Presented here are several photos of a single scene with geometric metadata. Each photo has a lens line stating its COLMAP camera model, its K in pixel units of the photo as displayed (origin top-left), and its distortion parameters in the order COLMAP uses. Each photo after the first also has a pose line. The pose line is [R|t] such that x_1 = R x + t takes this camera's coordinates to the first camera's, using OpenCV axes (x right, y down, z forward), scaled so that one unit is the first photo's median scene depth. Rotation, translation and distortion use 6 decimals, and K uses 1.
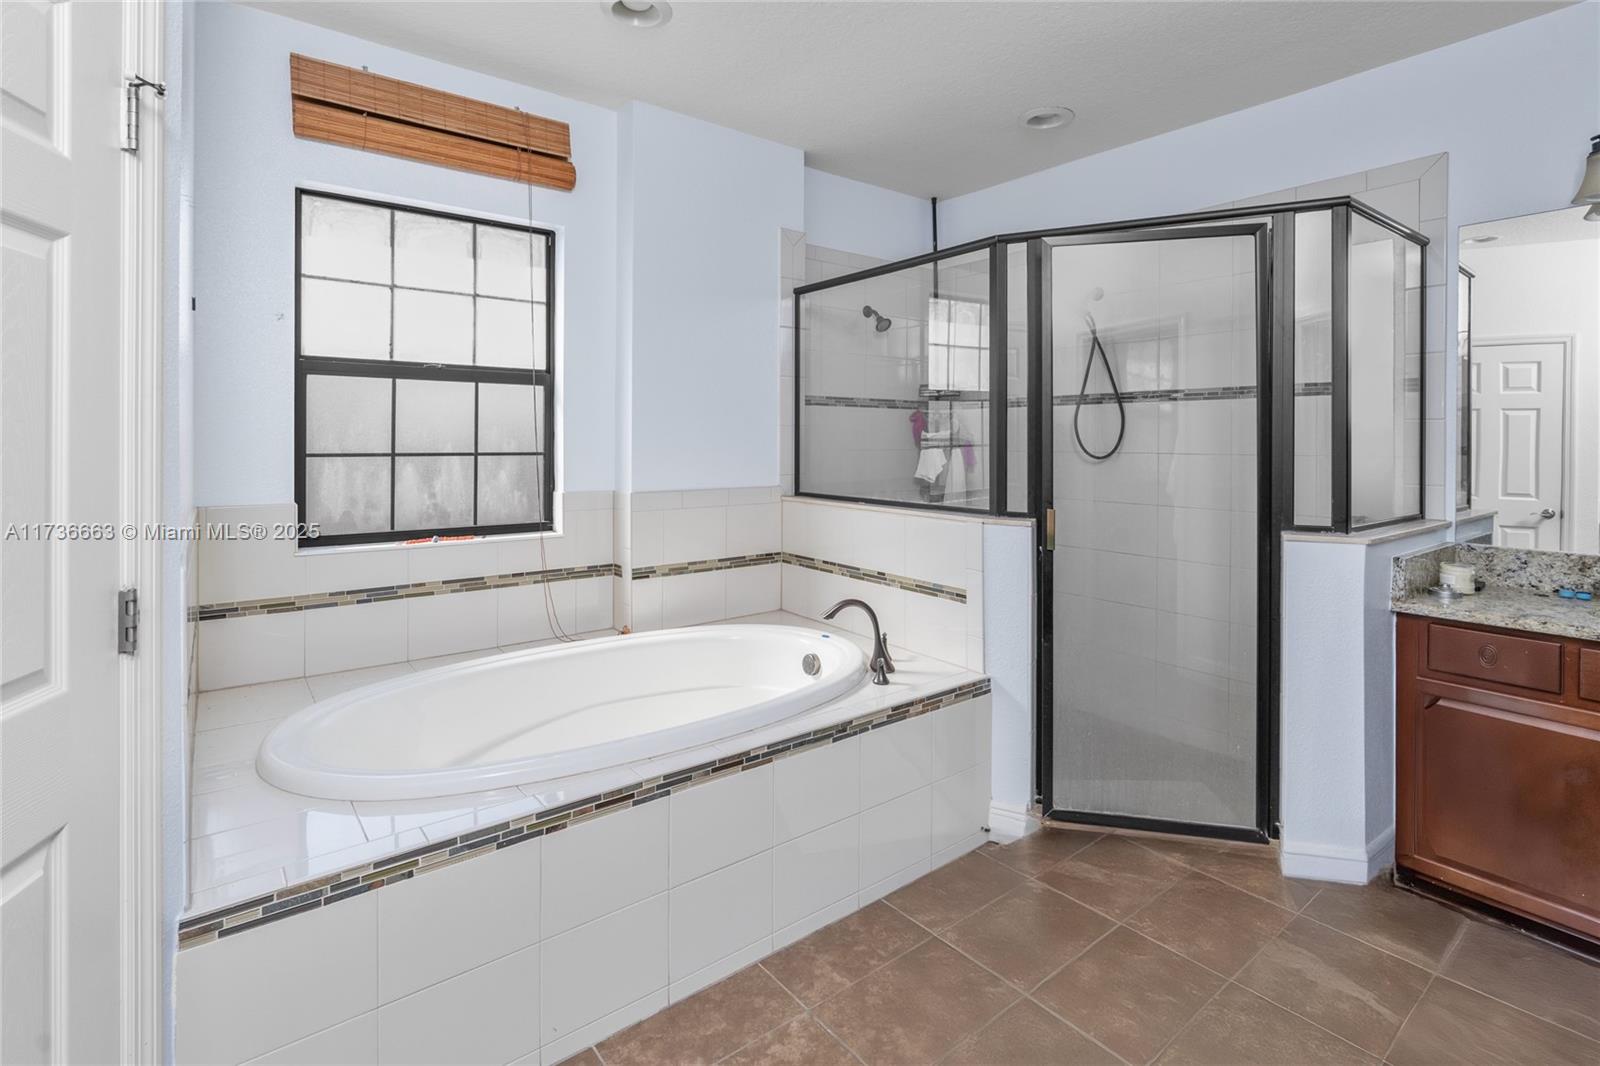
lens RADIAL K [[756.5, 0, 800.1], [0, 756.5, 444.2], [0, 0, 1]] dist [-0.003746, -0.000514]
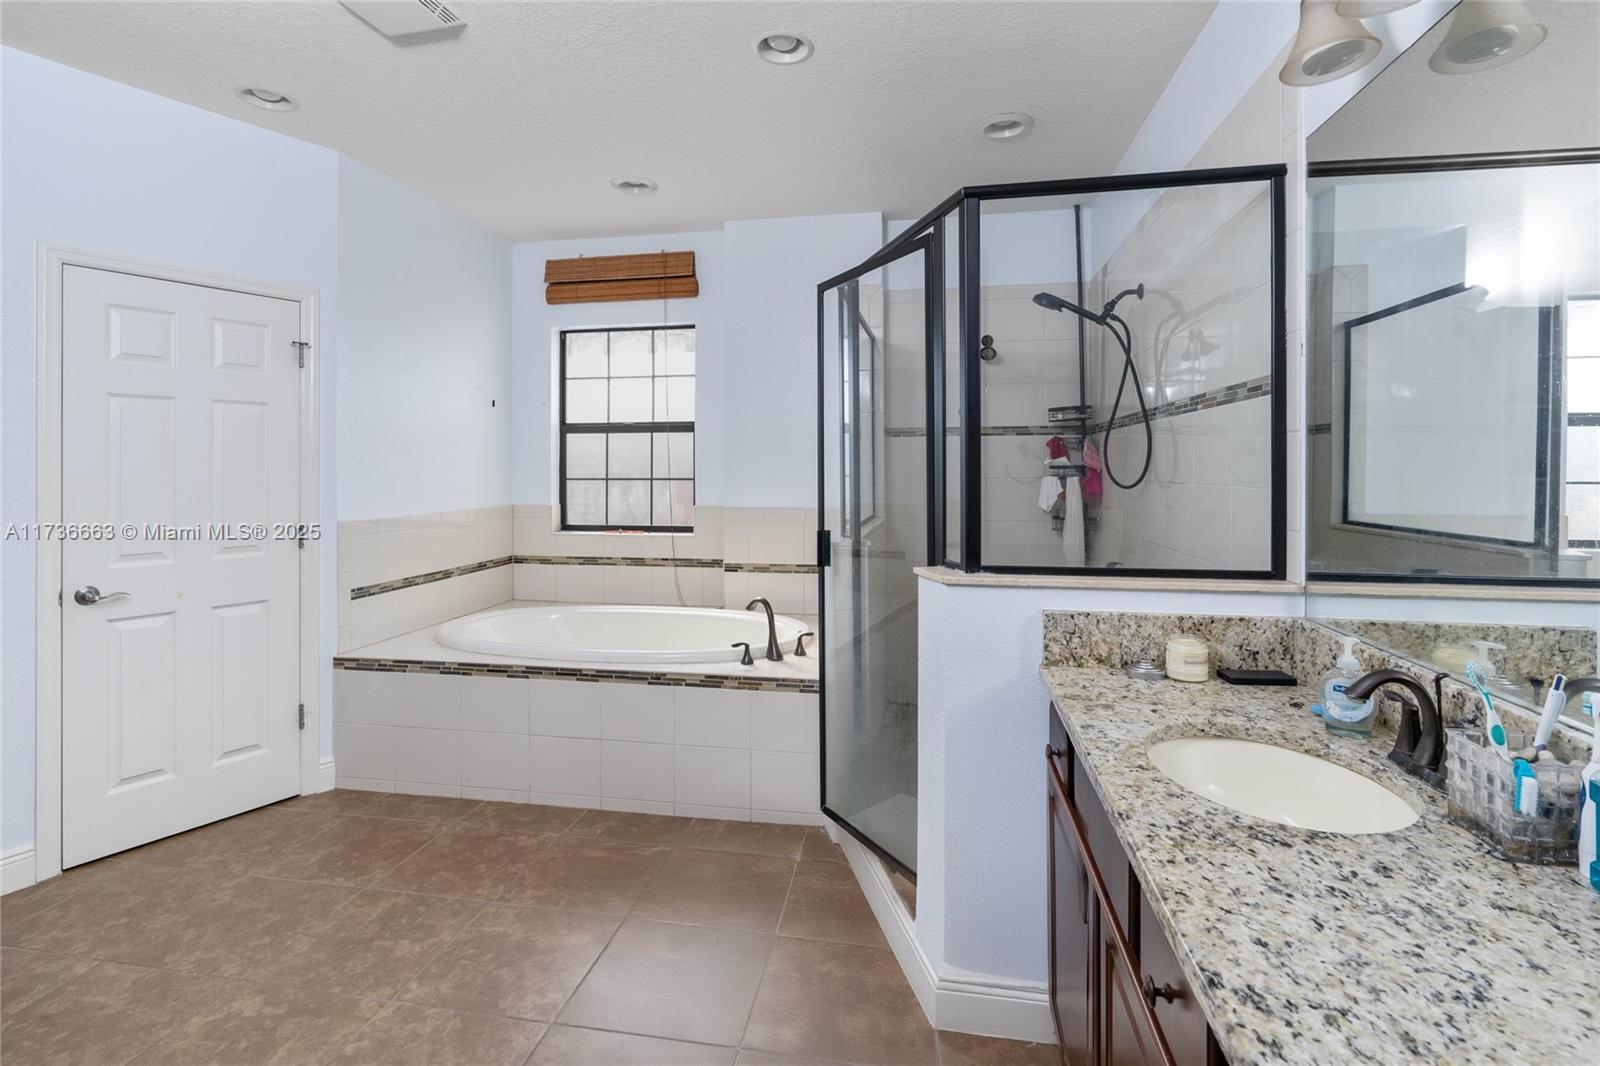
lens RADIAL K [[744.5, 0, 800.8], [0, 744.5, 470.0], [0, 0, 1]] dist [-0.001540, -0.000141]
pose [[0.665988, -0.007205, -0.745927, 0.964231], [0.000086, 0.999954, -0.009582, 0.009418], [0.745962, 0.006317, 0.665958, 0.225644]]
